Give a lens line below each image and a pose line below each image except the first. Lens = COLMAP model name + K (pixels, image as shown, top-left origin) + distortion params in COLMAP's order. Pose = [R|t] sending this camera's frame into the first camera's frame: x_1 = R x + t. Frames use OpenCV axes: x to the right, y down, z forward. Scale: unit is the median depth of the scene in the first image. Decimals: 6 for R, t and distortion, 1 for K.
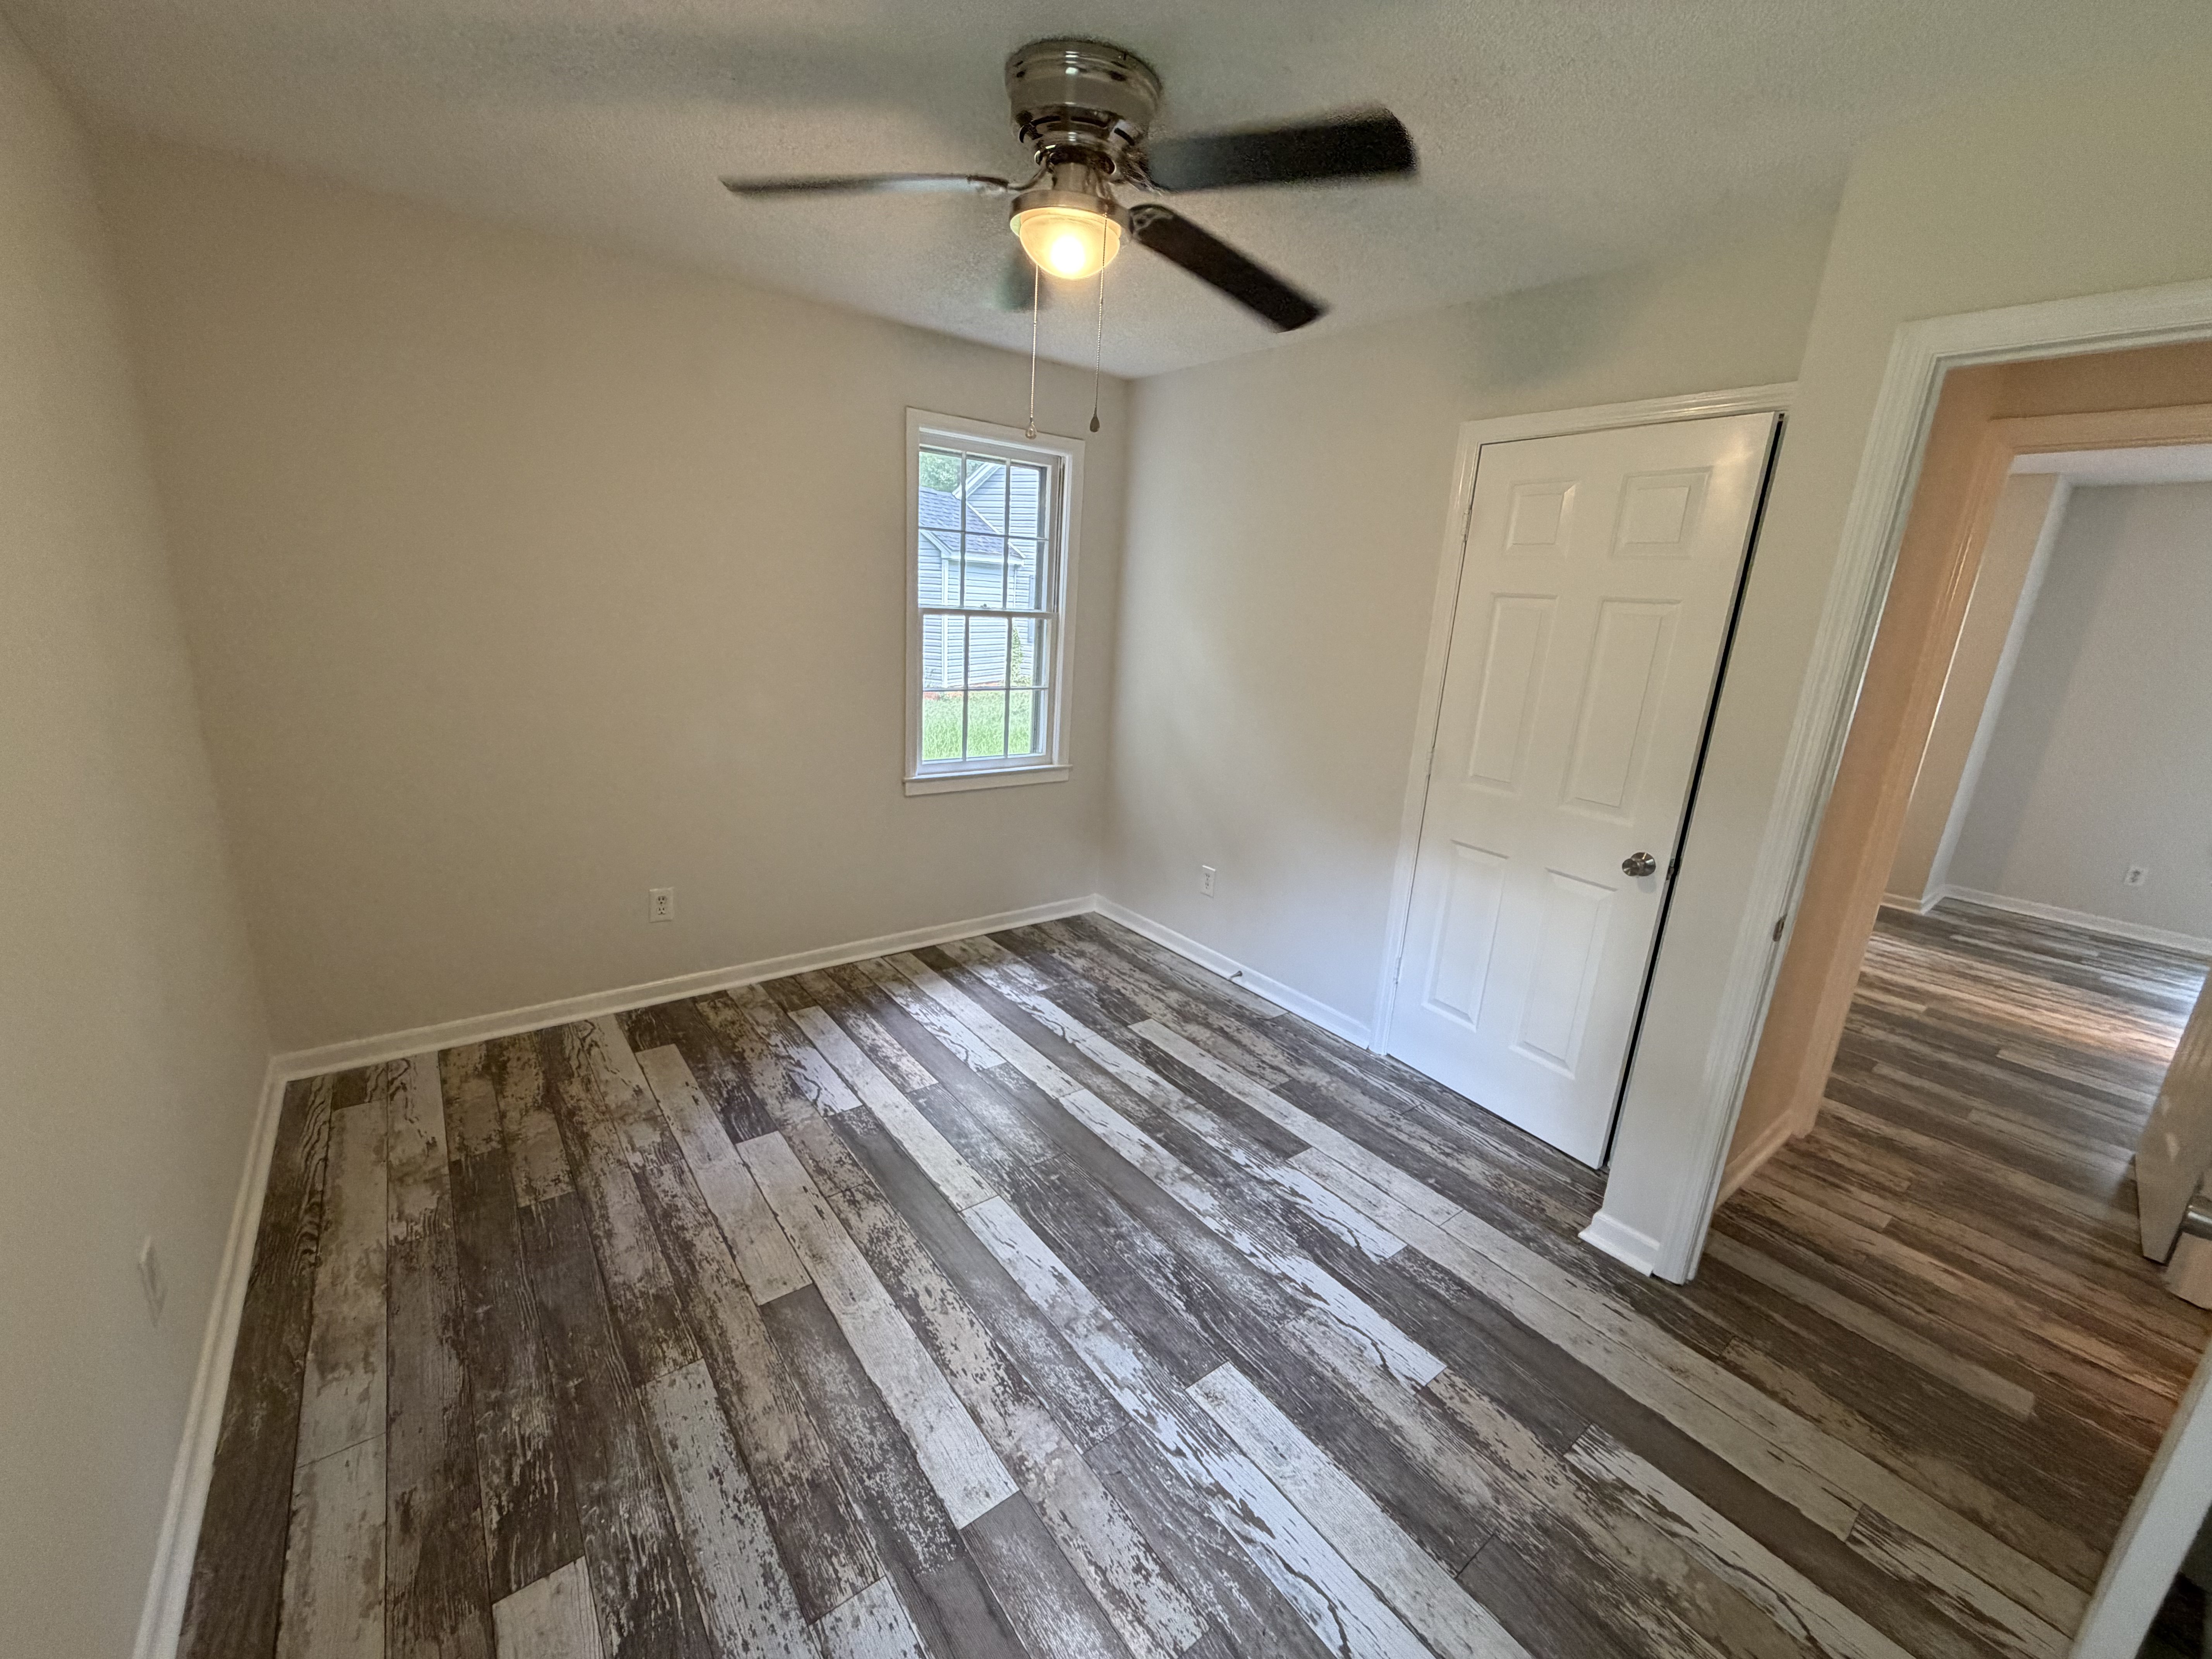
lens RADIAL K [[878.6, 0, 1104.5], [0, 878.6, 829.2], [0, 0, 1]] dist [-0.003108, -0.000172]
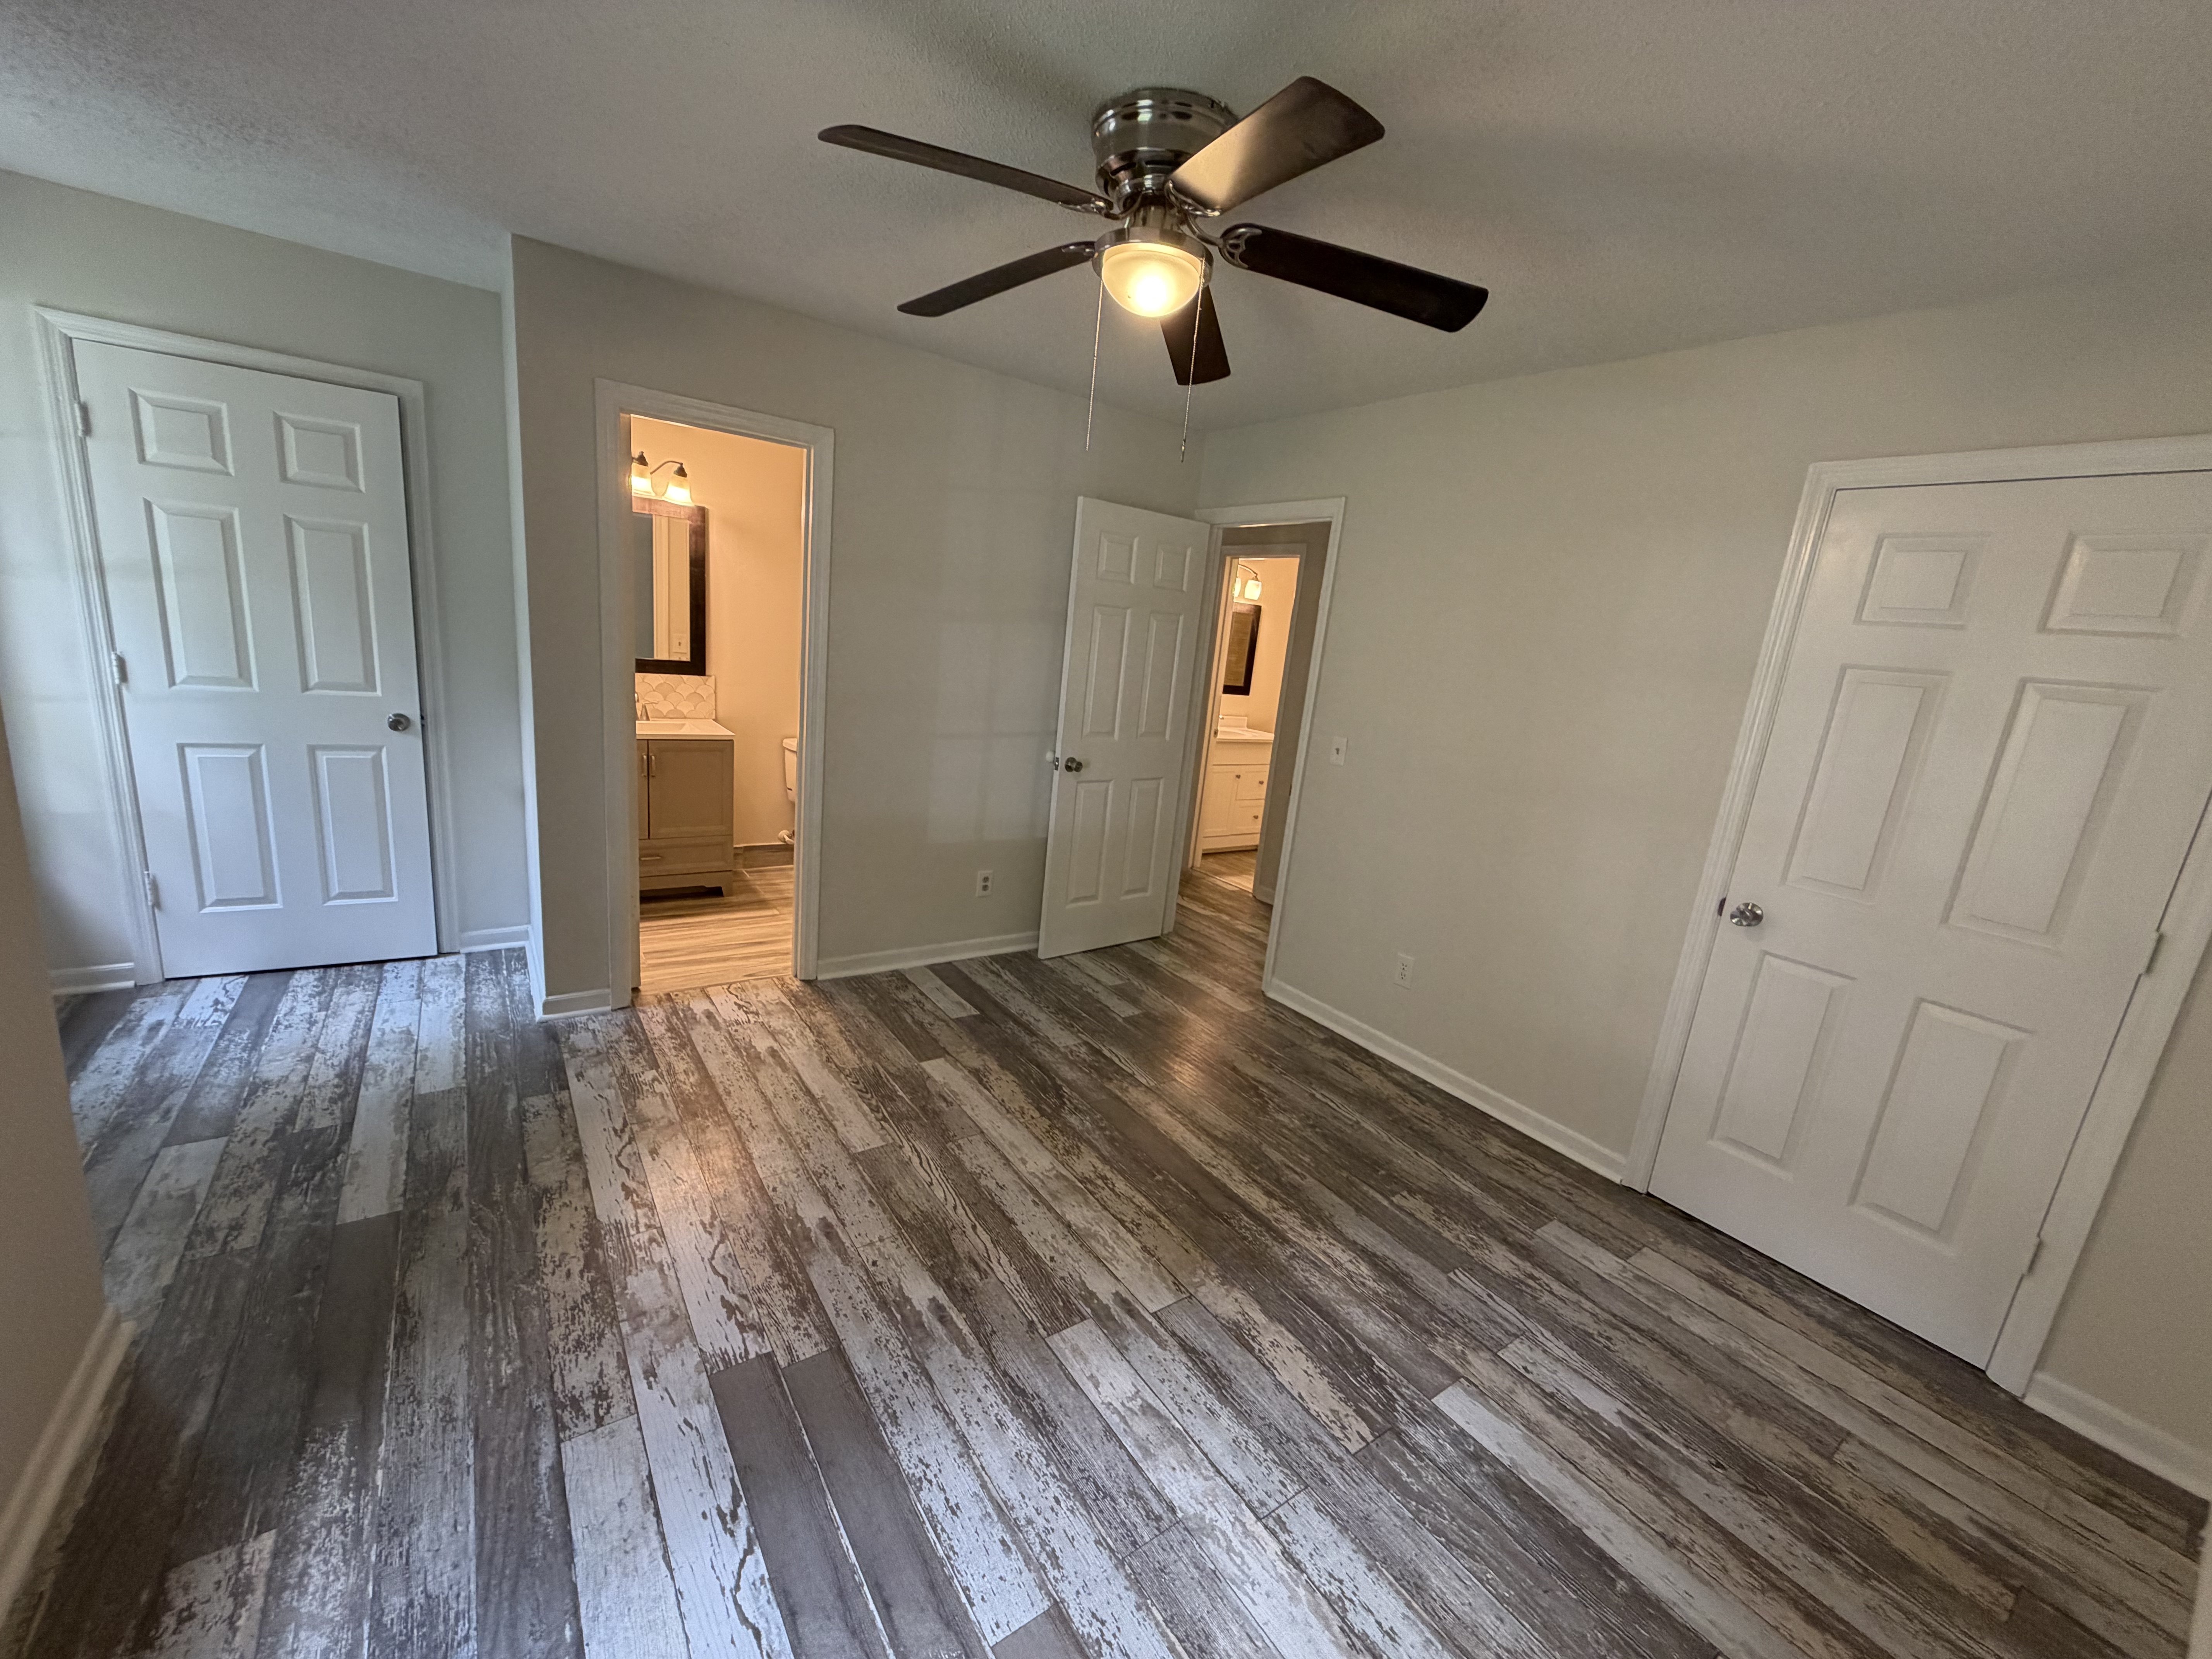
lens RADIAL K [[878.6, 0, 1107.2], [0, 878.6, 833.2], [0, 0, 1]] dist [-0.003108, -0.000172]
pose [[-0.982130, -0.188190, -0.002408, 0.863574], [-0.166960, 0.865283, 0.472663, -0.438145], [-0.086867, 0.464618, -0.881240, 1.729335]]
